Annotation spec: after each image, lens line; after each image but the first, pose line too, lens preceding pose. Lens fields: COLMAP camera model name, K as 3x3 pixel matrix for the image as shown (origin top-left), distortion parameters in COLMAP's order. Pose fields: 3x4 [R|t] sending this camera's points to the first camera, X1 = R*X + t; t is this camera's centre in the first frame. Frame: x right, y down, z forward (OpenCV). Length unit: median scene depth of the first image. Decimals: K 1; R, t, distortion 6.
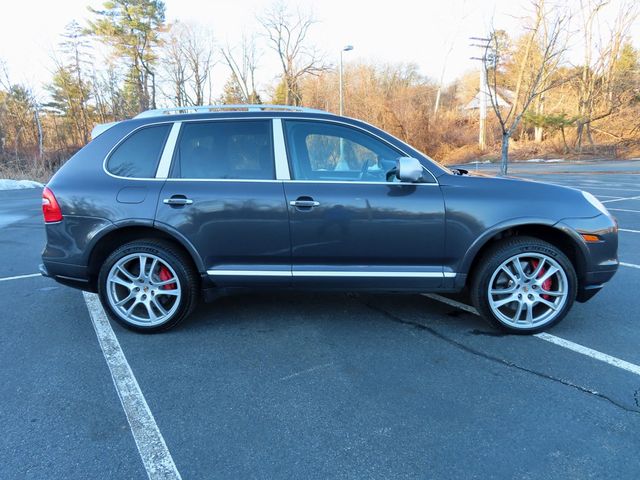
lens RADIAL K [[458.2, 0, 318.1], [0, 458.2, 239.4], [0, 0, 1]] dist [-0.013161, 0.006282]
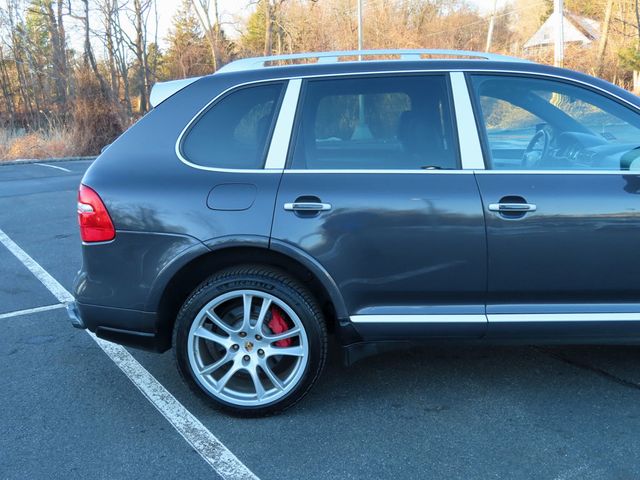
lens RADIAL K [[661.7, 0, 320.0], [0, 661.7, 240.0], [0, 0, 1]] dist [-0.001559, 0.005434]
pose [[0.999728, -0.015335, 0.017599, -0.292914], [0.015271, 0.999876, 0.003791, -0.039050], [-0.017655, -0.003521, 0.999838, 0.094740]]
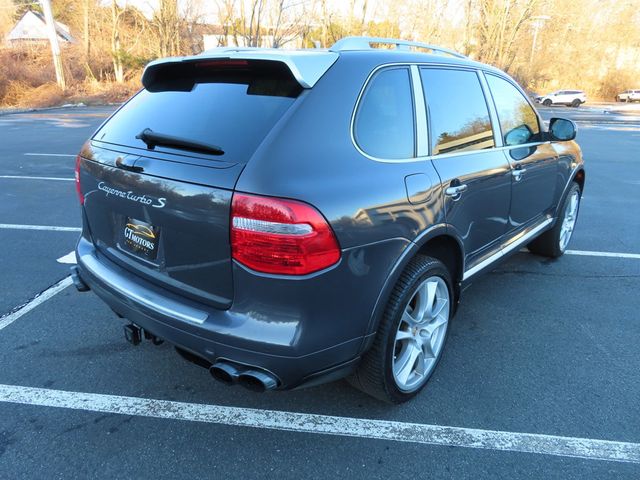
lens RADIAL K [[457.7, 0, 317.6], [0, 457.7, 240.6], [0, 0, 1]] dist [-0.006681, 0.000889]
pose [[0.620539, -0.223184, 0.751745, -0.918051], [0.128178, 0.974618, 0.183546, -0.152278], [-0.773629, -0.017540, 0.633396, 0.699376]]
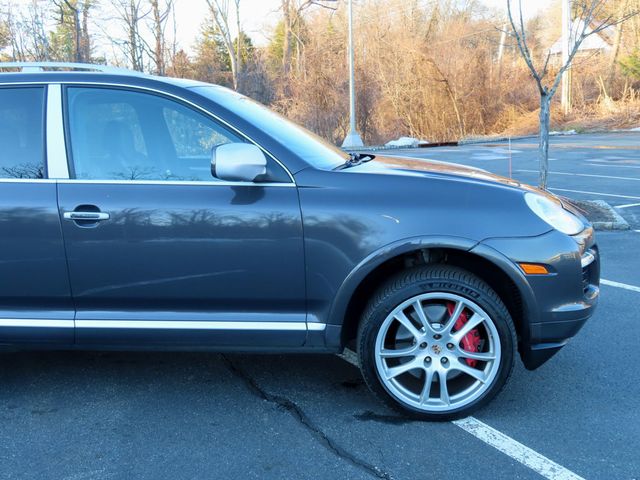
lens RADIAL K [[661.7, 0, 320.0], [0, 661.7, 240.0], [0, 0, 1]] dist [-0.001559, 0.005434]
pose [[0.999540, -0.003296, -0.030134, 0.309495], [0.003080, 0.999969, -0.007191, -0.034918], [0.030157, 0.007095, 0.999520, 0.076868]]
